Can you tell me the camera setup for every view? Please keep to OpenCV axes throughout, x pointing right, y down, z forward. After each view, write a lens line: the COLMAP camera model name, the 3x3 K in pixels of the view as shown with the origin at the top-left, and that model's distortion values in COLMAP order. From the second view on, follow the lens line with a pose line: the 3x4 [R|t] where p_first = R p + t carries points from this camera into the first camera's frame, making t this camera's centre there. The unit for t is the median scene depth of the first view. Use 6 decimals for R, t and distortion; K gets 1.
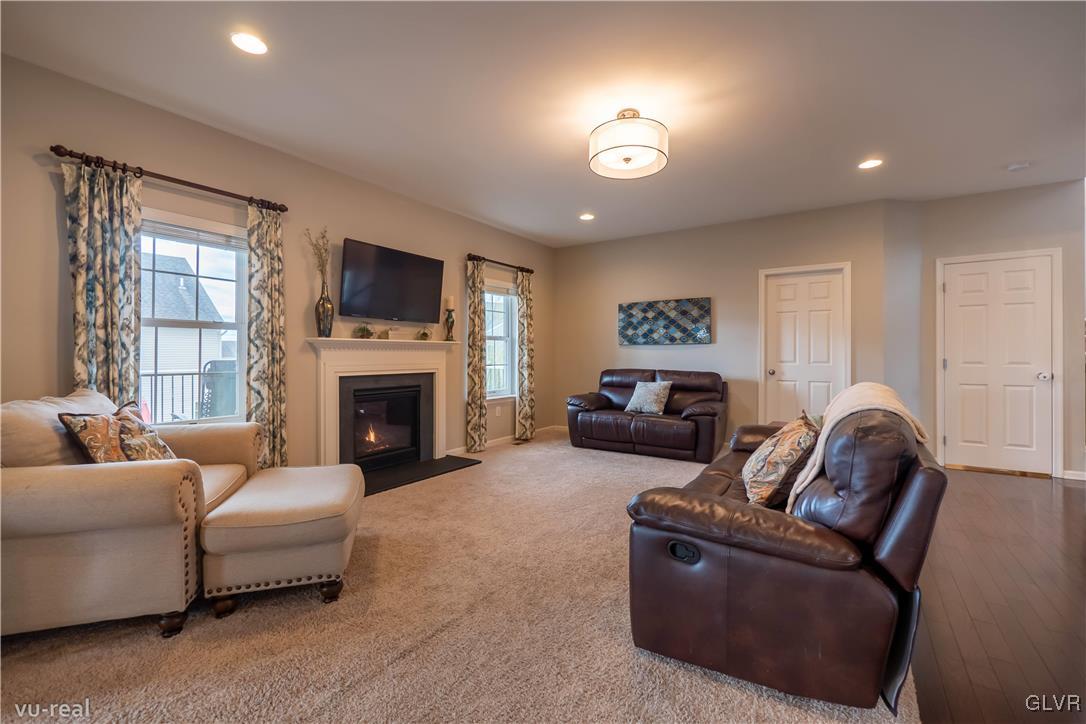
lens RADIAL K [[460.0, 0, 543.0], [0, 460.0, 353.2], [0, 0, 1]] dist [-0.001918, -0.000458]
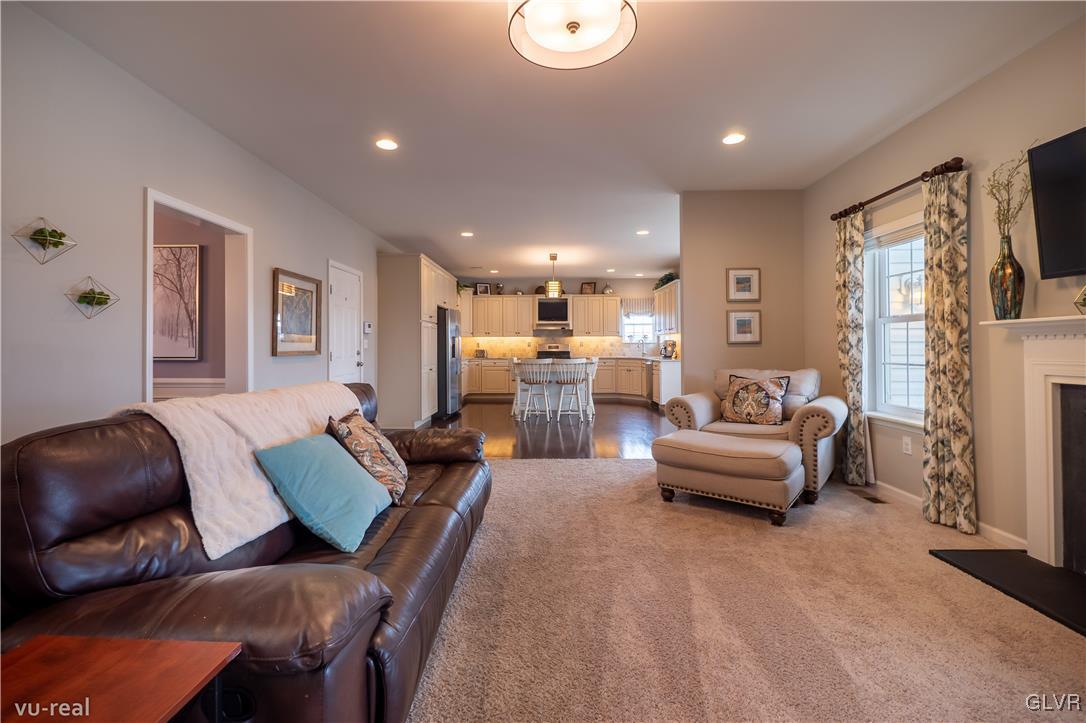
lens RADIAL K [[459.8, 0, 538.6], [0, 459.8, 342.9], [0, 0, 1]] dist [-0.025415, -0.000115]
pose [[-0.838258, -0.001681, -0.545272, 0.426779], [0.006504, 0.999893, -0.013081, 0.002615], [0.545236, -0.014512, -0.838157, 1.162879]]
